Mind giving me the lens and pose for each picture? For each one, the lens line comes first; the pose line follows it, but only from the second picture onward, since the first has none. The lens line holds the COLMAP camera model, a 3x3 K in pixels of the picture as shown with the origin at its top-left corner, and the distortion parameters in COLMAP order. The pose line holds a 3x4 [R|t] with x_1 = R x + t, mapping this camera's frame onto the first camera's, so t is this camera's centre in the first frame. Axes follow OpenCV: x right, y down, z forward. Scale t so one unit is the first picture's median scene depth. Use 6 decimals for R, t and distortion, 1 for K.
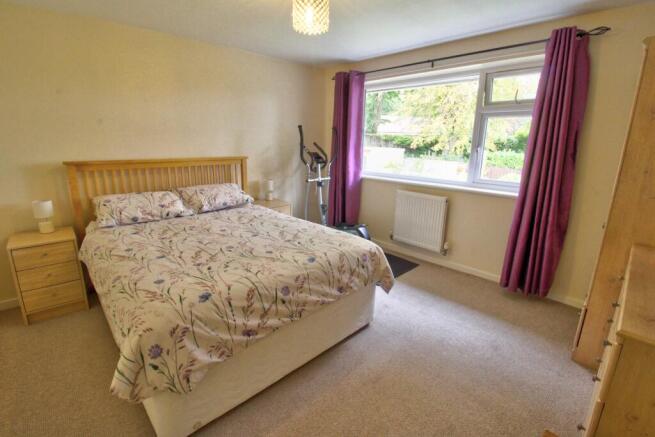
lens RADIAL K [[304.3, 0, 329.1], [0, 304.3, 212.0], [0, 0, 1]] dist [0.000794, -0.013421]
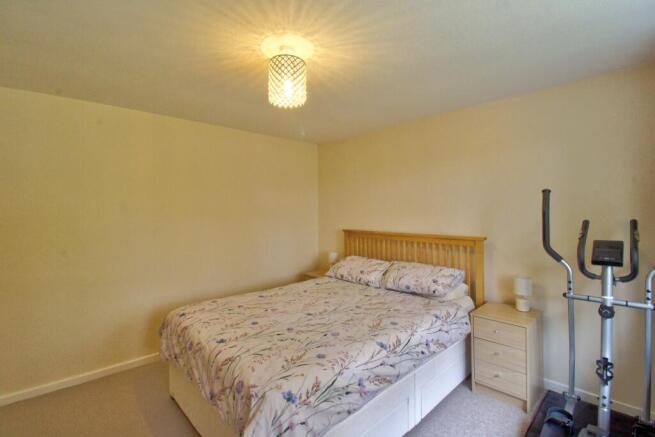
lens RADIAL K [[304.3, 0, 329.1], [0, 304.3, 212.0], [0, 0, 1]] dist [0.000794, -0.013421]
pose [[0.008923, -0.010760, -0.999902, 0.642434], [-0.222921, 0.974757, -0.012479, -0.213220], [0.974796, 0.223010, 0.006300, 0.881920]]
